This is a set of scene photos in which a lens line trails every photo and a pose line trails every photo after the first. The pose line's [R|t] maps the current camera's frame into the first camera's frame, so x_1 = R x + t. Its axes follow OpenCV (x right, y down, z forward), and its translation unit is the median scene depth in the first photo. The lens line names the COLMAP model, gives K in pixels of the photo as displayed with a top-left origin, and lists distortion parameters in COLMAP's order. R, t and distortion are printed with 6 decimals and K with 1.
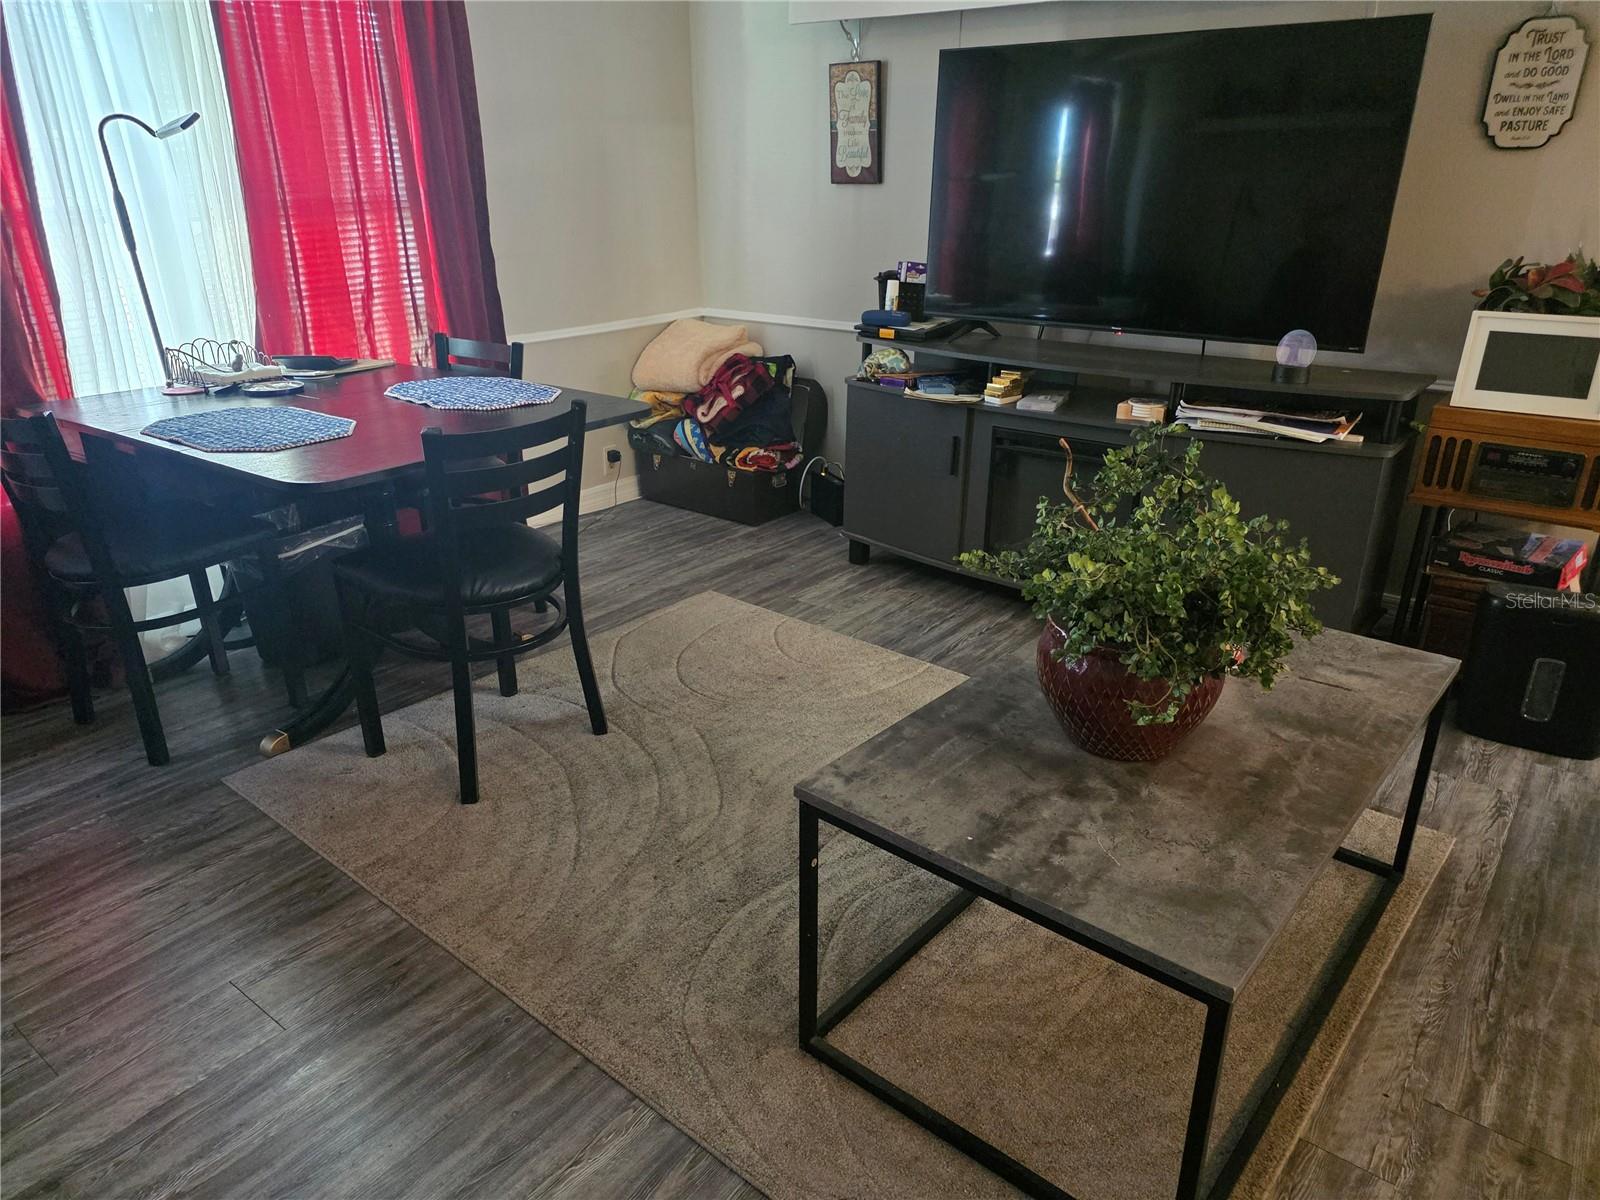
lens RADIAL K [[1055.8, 0, 821.1], [0, 1055.8, 599.1], [0, 0, 1]] dist [0.081074, -0.057799]
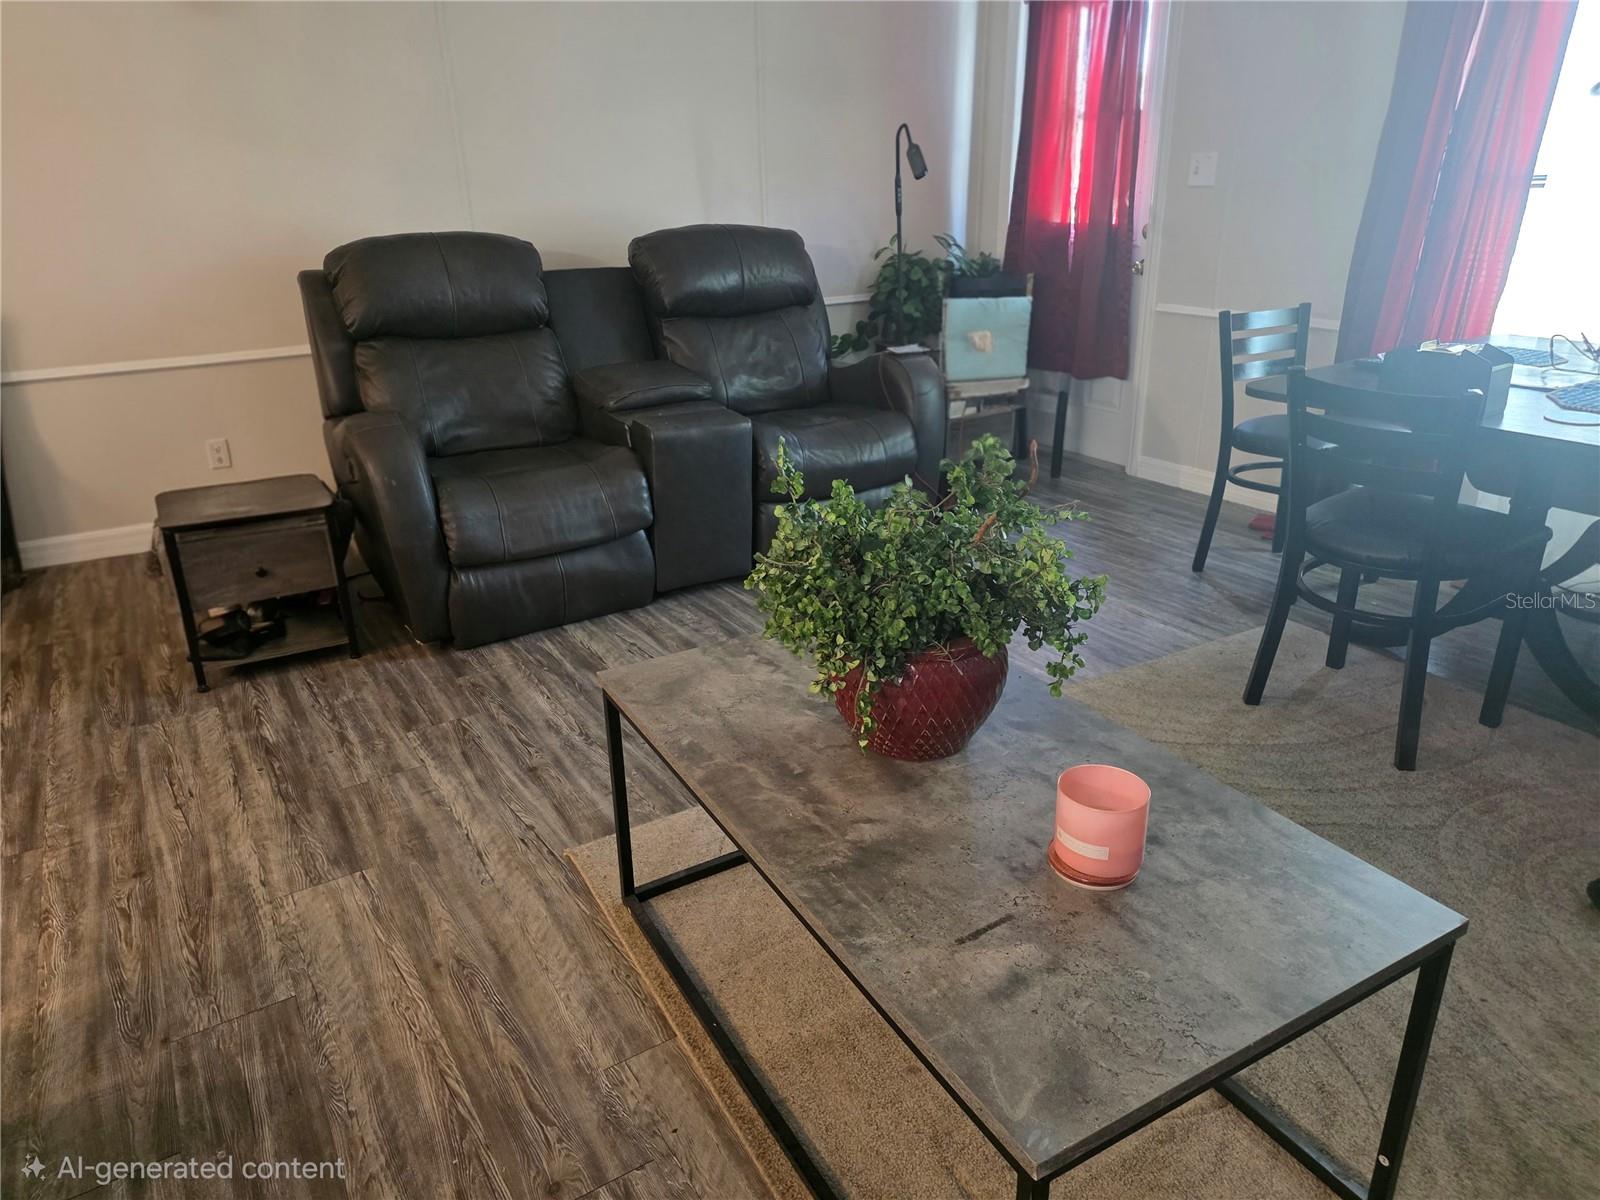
lens RADIAL K [[1055.8, 0, 821.1], [0, 1055.8, 599.1], [0, 0, 1]] dist [0.081074, -0.057799]
pose [[-0.324086, 0.359198, -0.875183, 1.208881], [-0.353586, 0.812075, 0.464232, -0.428085], [0.877465, 0.459903, -0.136175, 1.091033]]
